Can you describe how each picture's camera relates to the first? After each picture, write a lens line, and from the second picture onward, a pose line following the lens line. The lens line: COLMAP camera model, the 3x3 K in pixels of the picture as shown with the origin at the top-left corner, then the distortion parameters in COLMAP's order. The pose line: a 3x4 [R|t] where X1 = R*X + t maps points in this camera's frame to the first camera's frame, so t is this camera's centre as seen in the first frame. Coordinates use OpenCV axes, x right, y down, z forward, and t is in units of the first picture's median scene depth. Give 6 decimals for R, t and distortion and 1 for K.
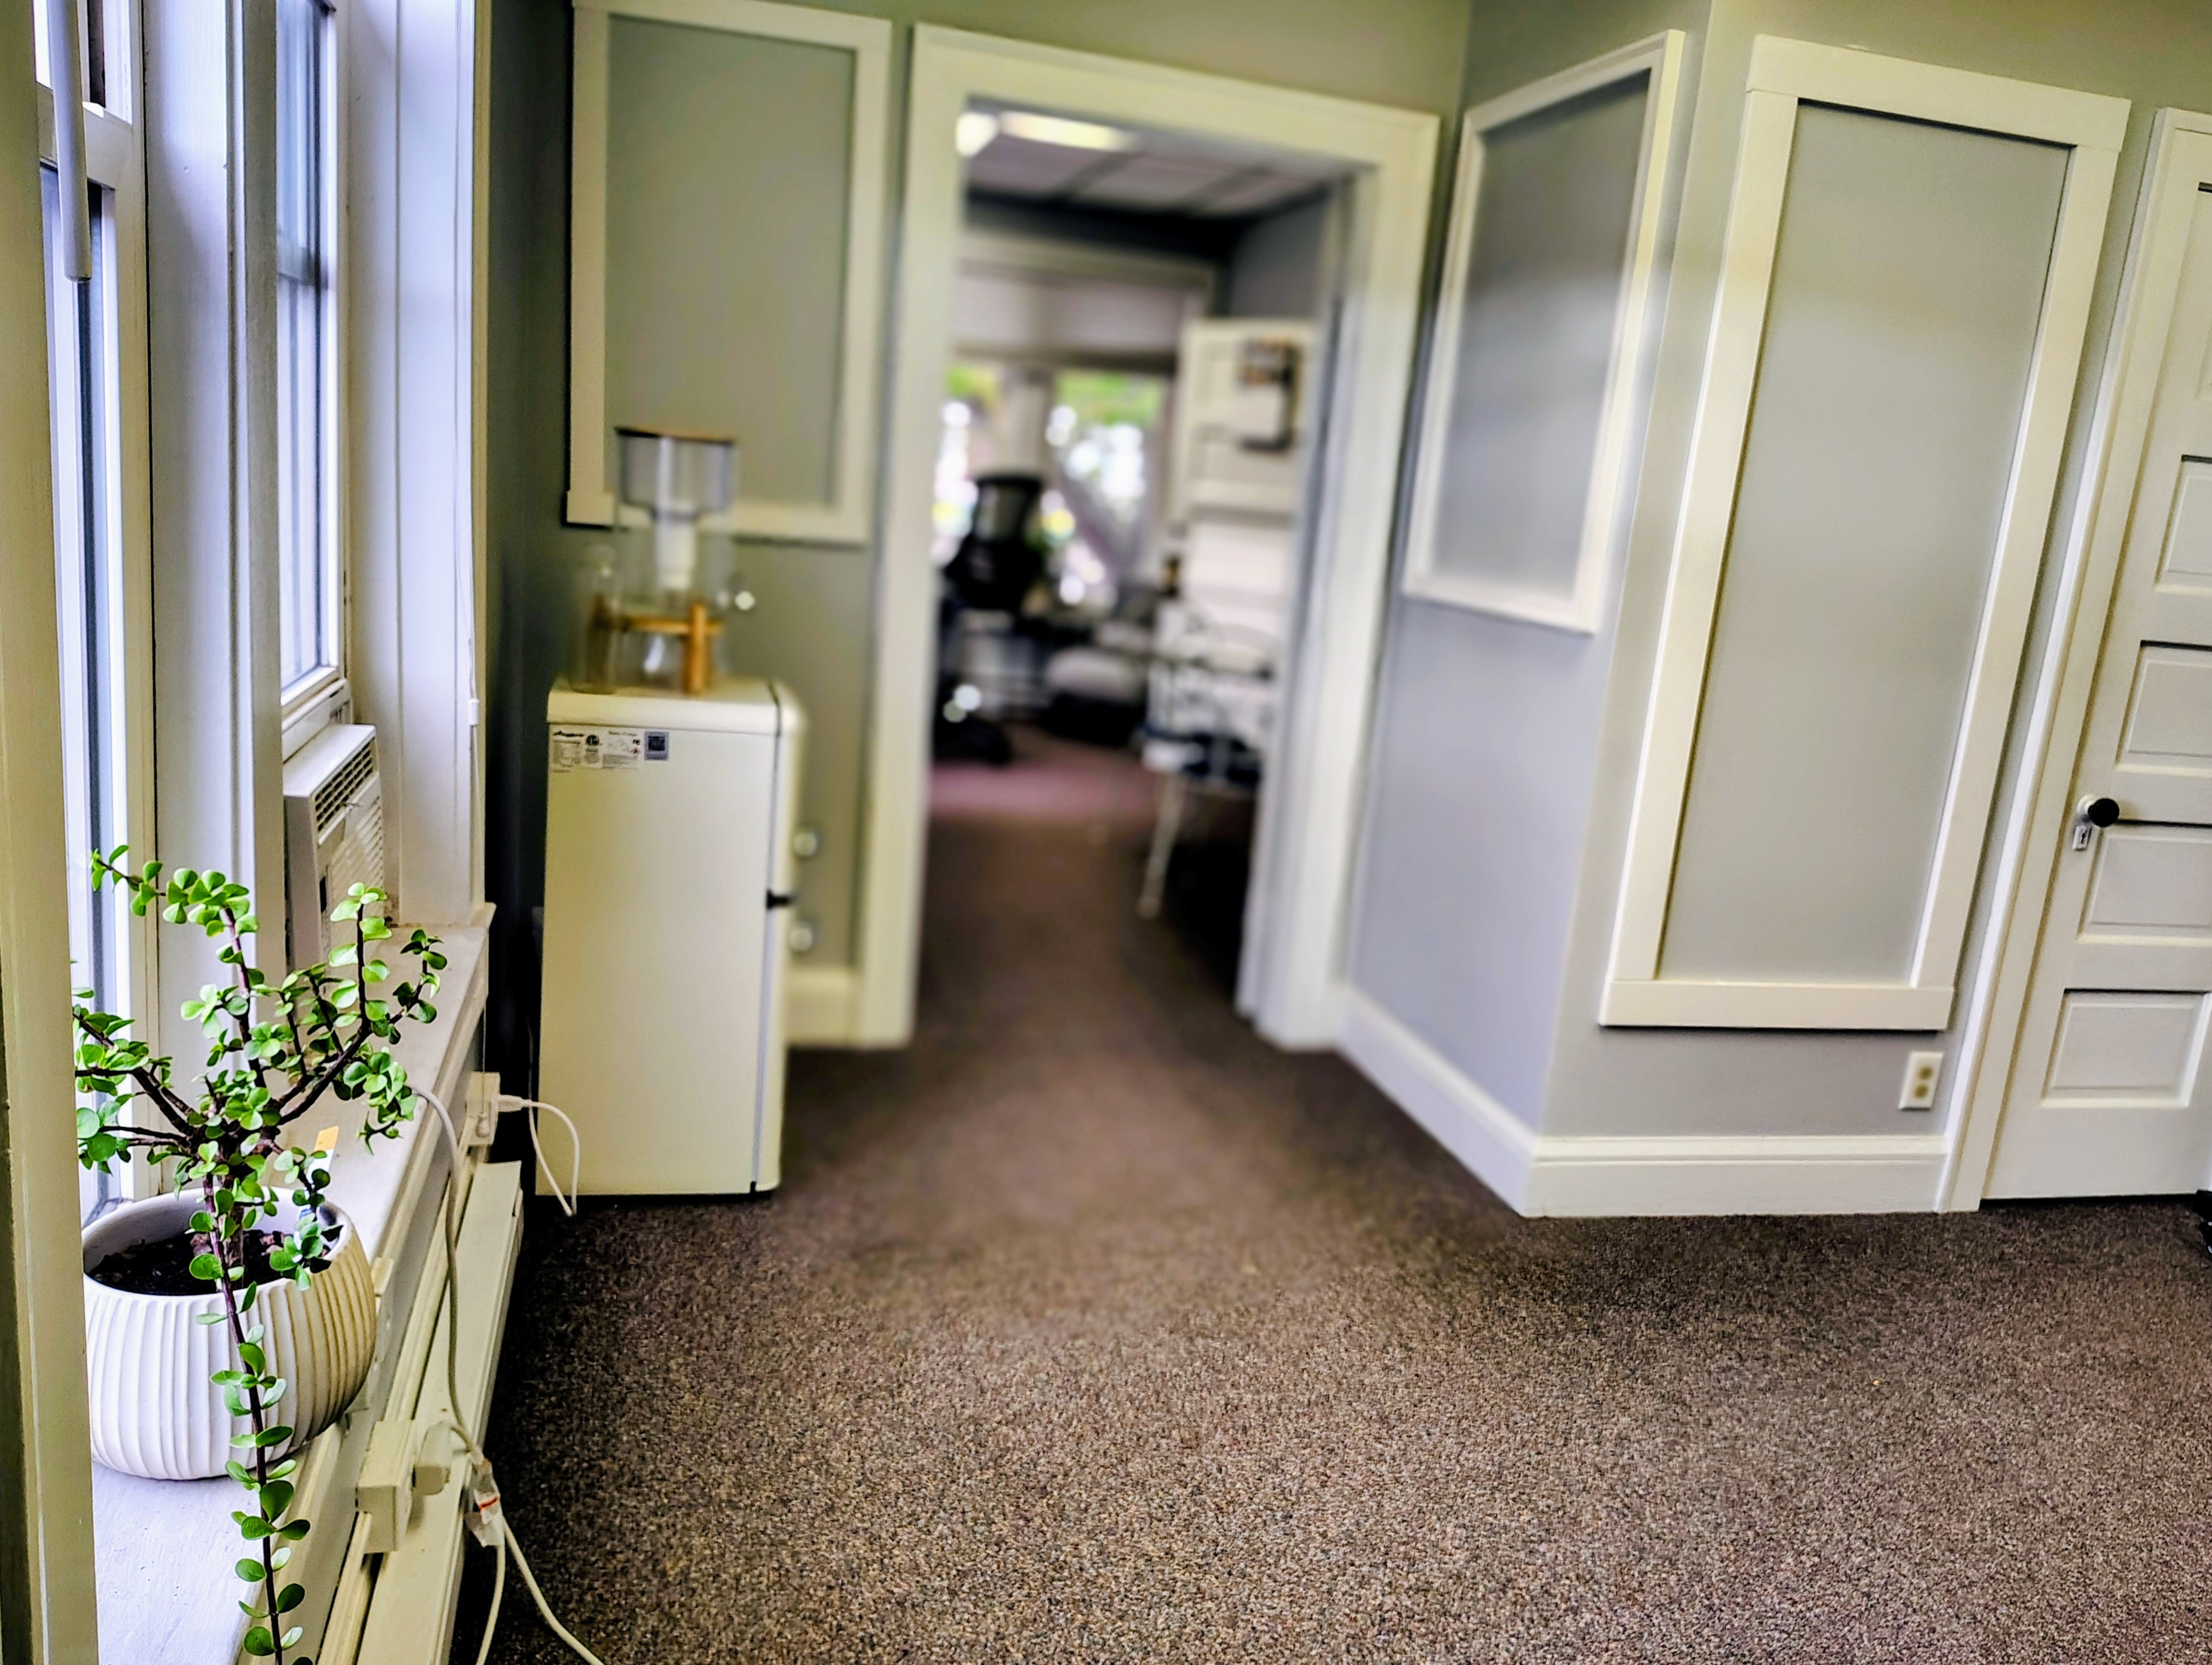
lens RADIAL K [[1720.8, 0, 1098.8], [0, 1720.8, 837.7], [0, 0, 1]] dist [0.030267, -0.038847]
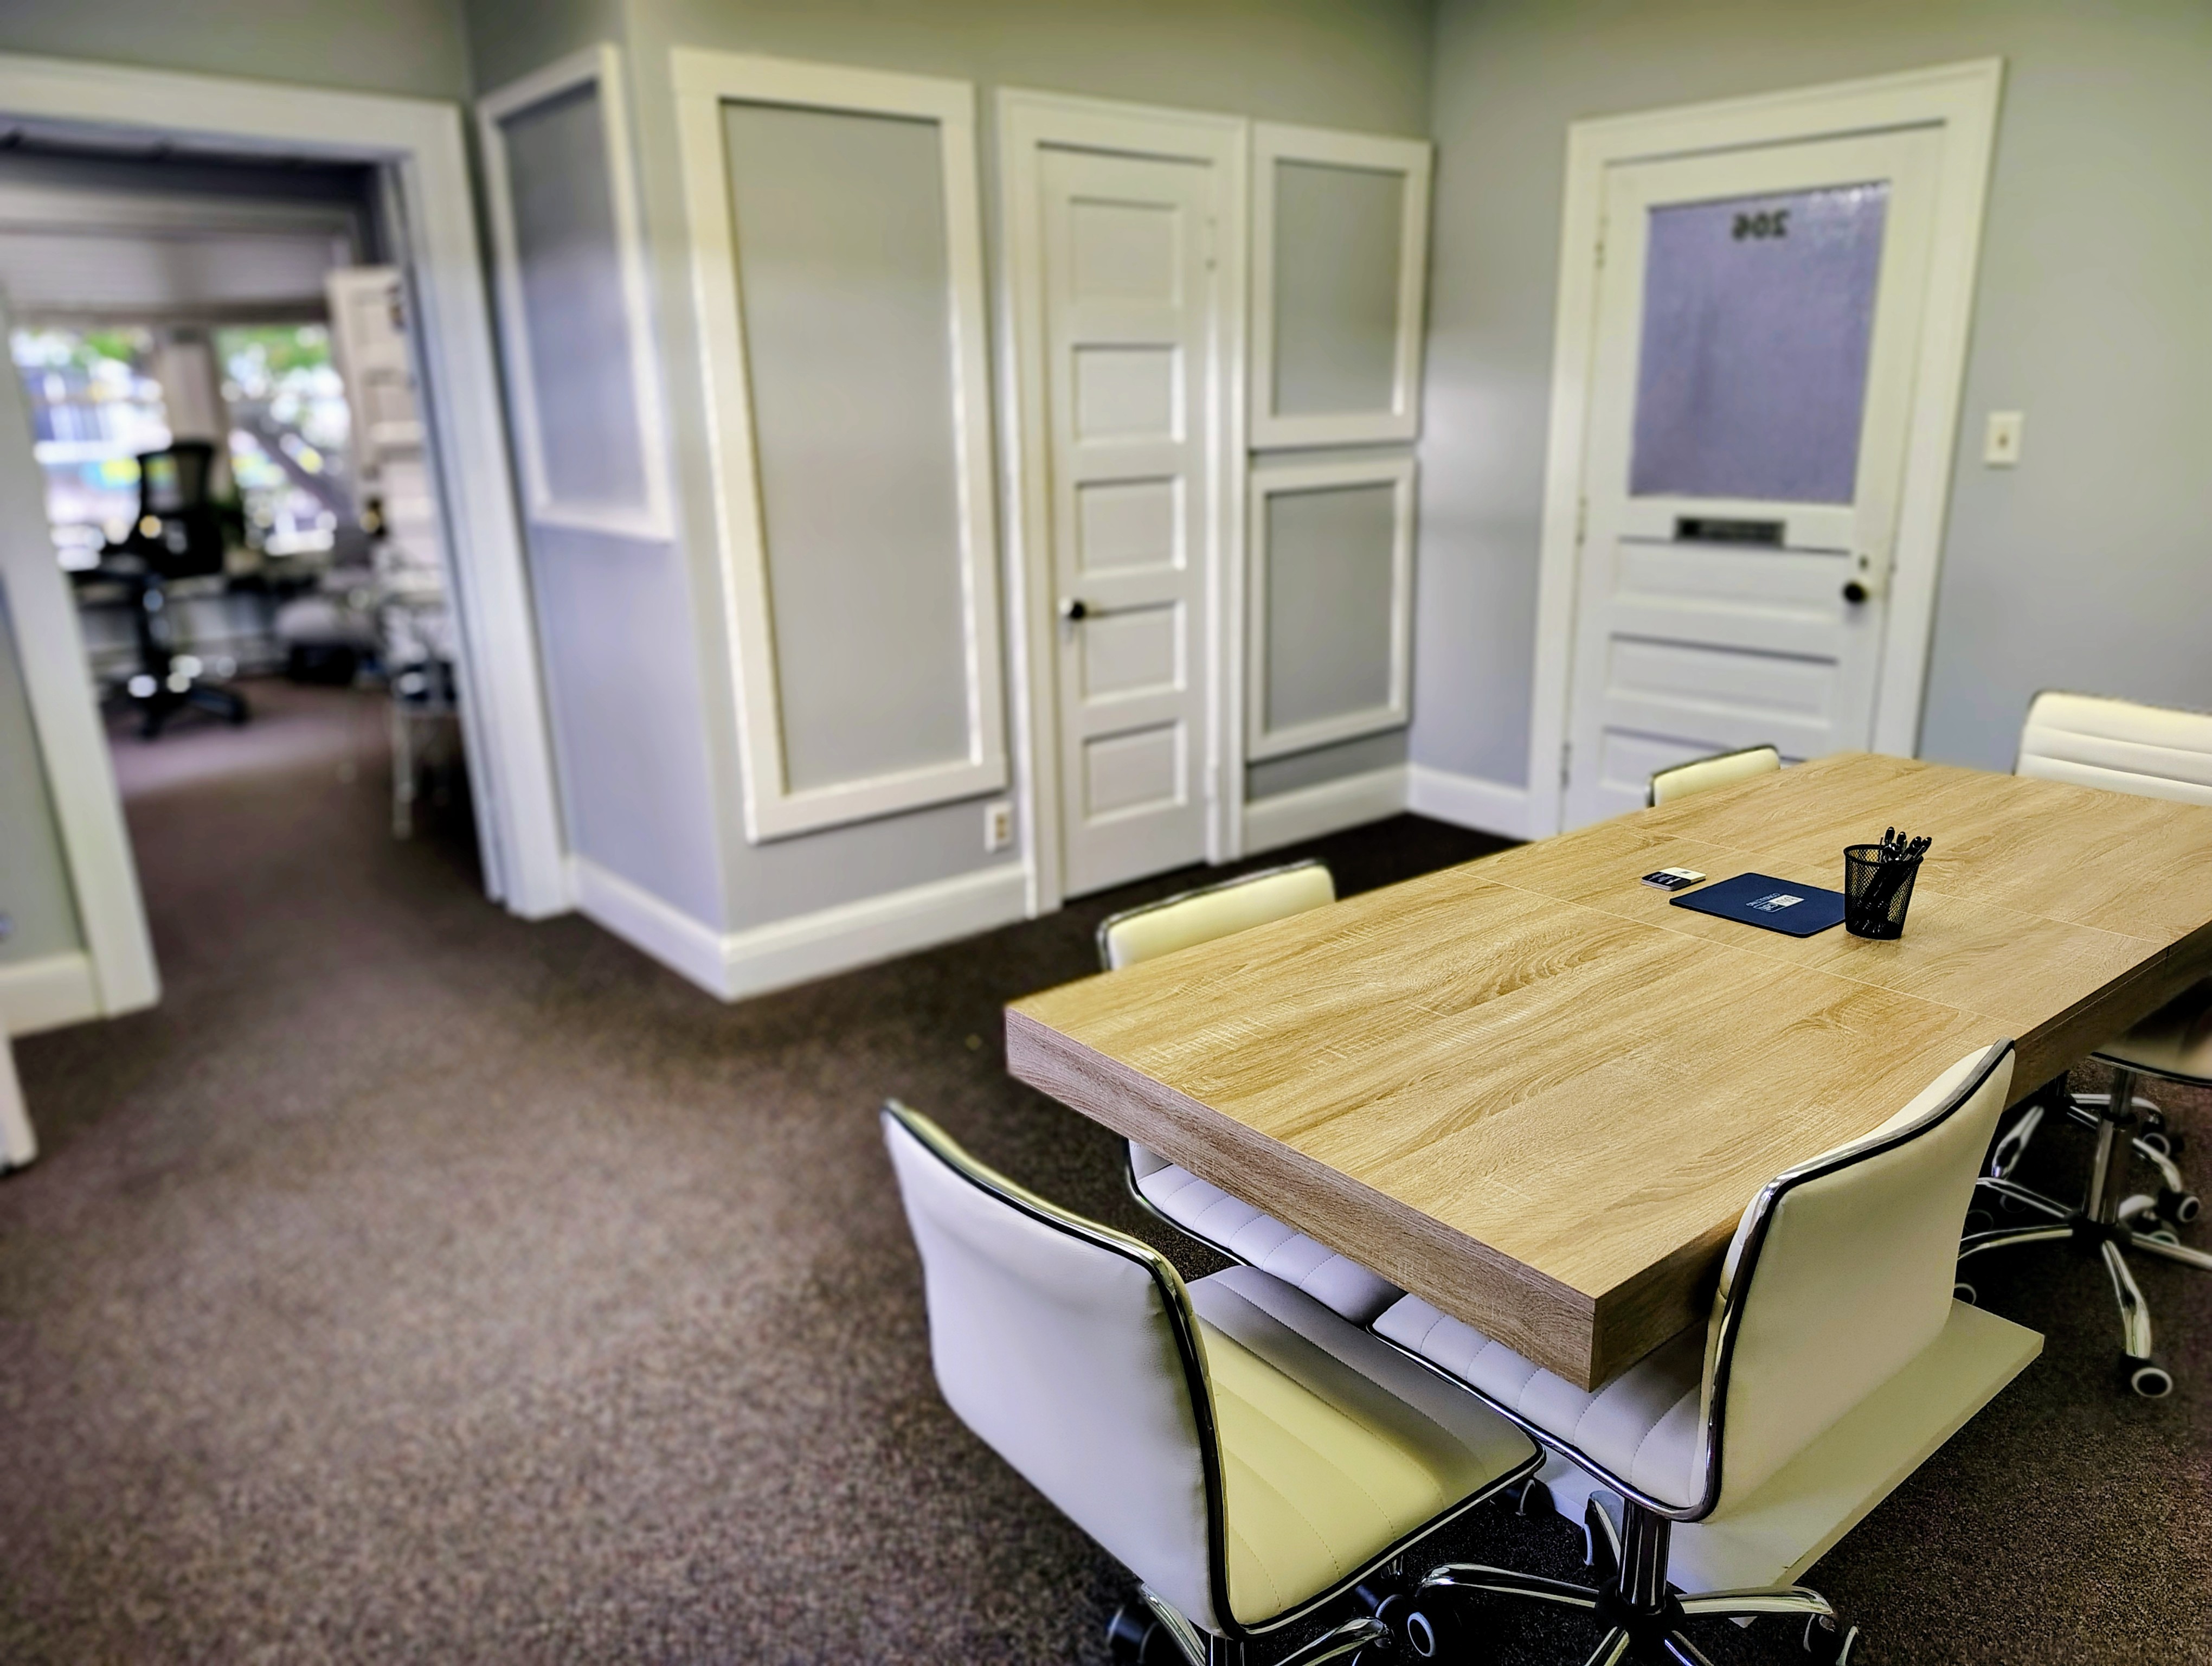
lens RADIAL K [[1538.7, 0, 1108.1], [0, 1538.7, 851.5], [0, 0, 1]] dist [0.030989, -0.025945]
pose [[0.895458, -0.232566, 0.379564, 0.084035], [0.193148, 0.971215, 0.139411, 0.005531], [-0.401060, -0.051525, 0.914601, -0.153772]]
